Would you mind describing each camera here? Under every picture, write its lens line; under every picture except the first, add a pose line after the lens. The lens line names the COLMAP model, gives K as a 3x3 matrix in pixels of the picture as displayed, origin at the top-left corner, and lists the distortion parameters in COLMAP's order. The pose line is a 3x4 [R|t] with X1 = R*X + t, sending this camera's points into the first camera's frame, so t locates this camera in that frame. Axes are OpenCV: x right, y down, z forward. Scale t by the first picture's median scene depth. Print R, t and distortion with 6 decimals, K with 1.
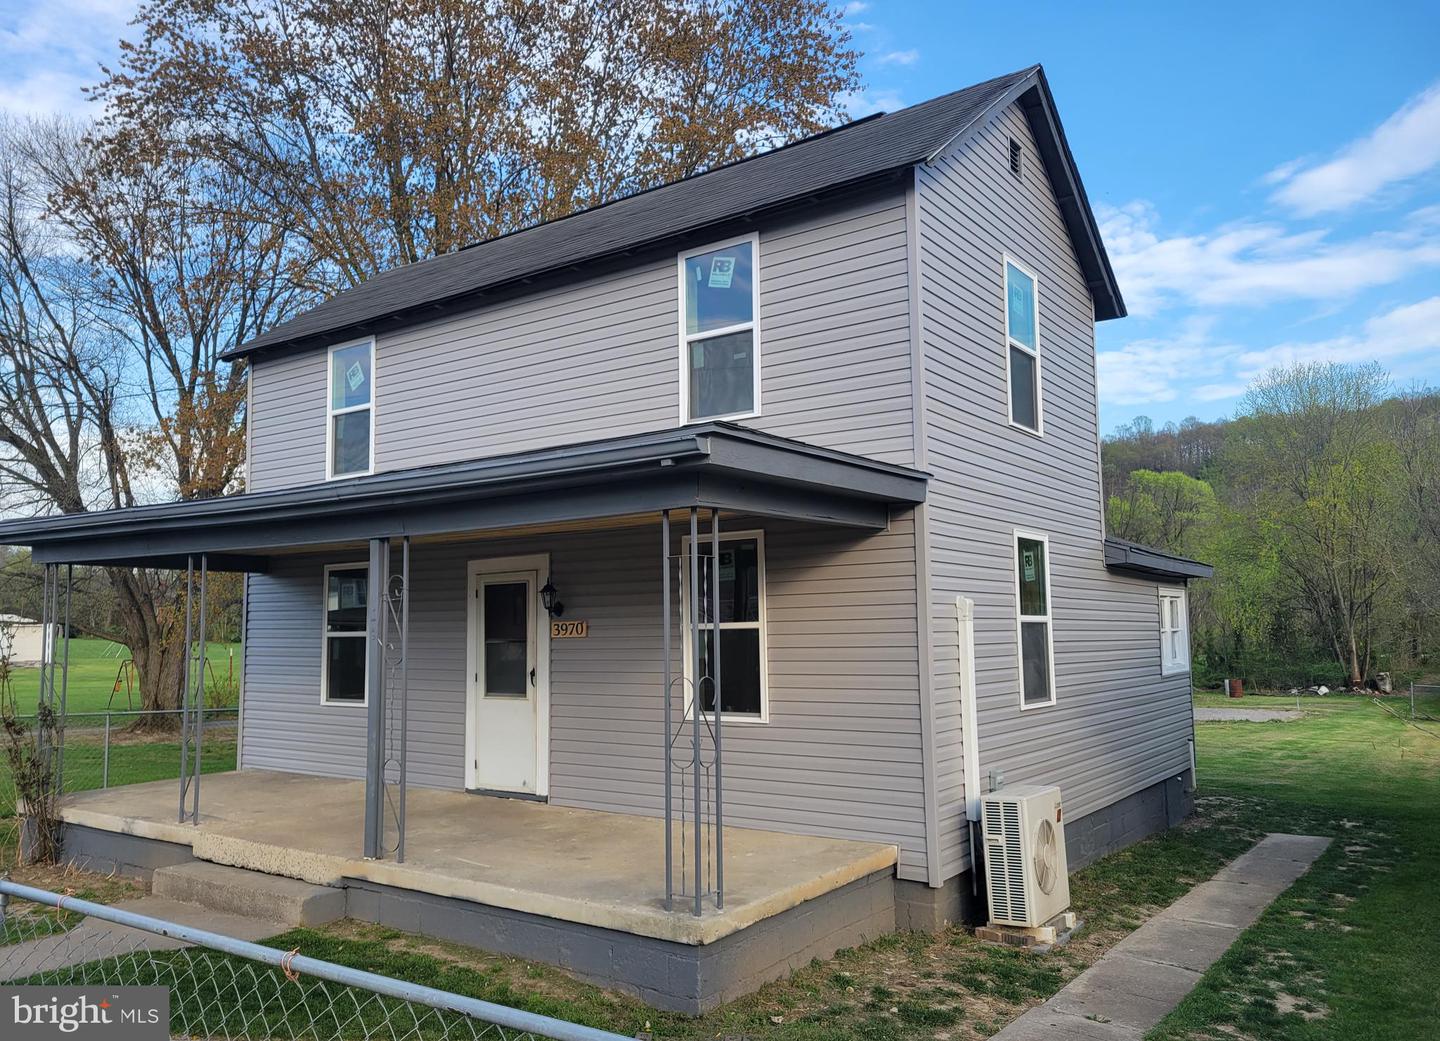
lens RADIAL K [[1121.4, 0, 689.8], [0, 1121.4, 531.8], [0, 0, 1]] dist [0.035341, -0.019374]
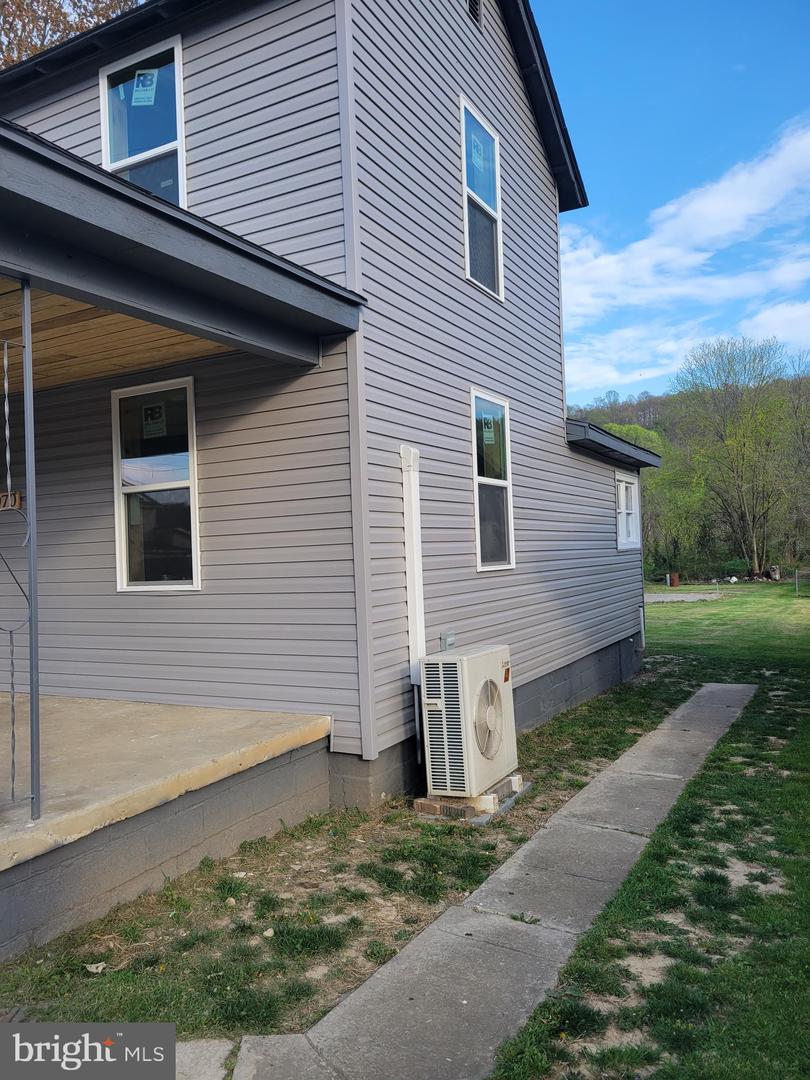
lens RADIAL K [[813.4, 0, 415.1], [0, 813.4, 541.3], [0, 0, 1]] dist [0.040698, -0.009981]
pose [[0.989525, -0.020230, 0.142938, 0.137118], [0.010375, 0.997538, 0.069362, 0.080648], [-0.143989, -0.067152, 0.987298, 0.302627]]
